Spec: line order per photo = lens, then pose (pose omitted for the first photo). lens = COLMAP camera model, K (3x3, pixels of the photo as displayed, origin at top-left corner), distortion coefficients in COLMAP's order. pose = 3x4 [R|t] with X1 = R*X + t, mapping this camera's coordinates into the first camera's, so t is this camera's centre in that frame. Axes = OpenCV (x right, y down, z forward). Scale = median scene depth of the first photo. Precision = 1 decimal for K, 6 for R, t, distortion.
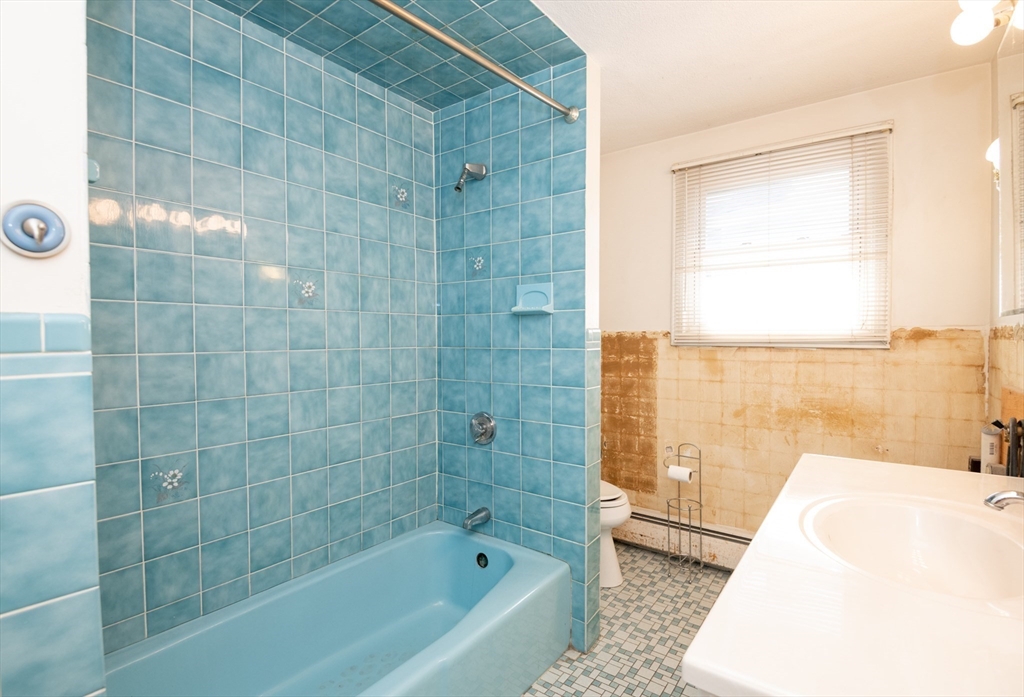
lens RADIAL K [[492.6, 0, 511.1], [0, 492.6, 345.5], [0, 0, 1]] dist [0.000081, -0.000747]
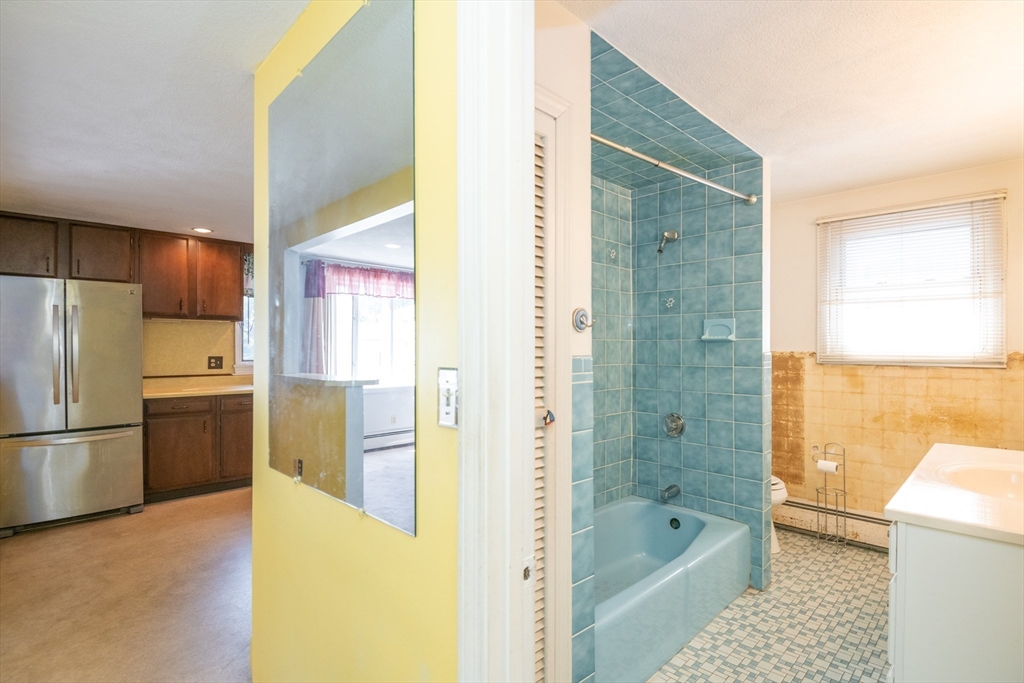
lens RADIAL K [[514.5, 0, 512.0], [0, 514.5, 341.5], [0, 0, 1]] dist [-0.000303, -0.017529]
pose [[0.989576, 0.000885, -0.144007, -0.290142], [-0.004903, 0.999608, -0.027554, -0.019130], [0.143926, 0.027973, 0.989193, -0.454779]]
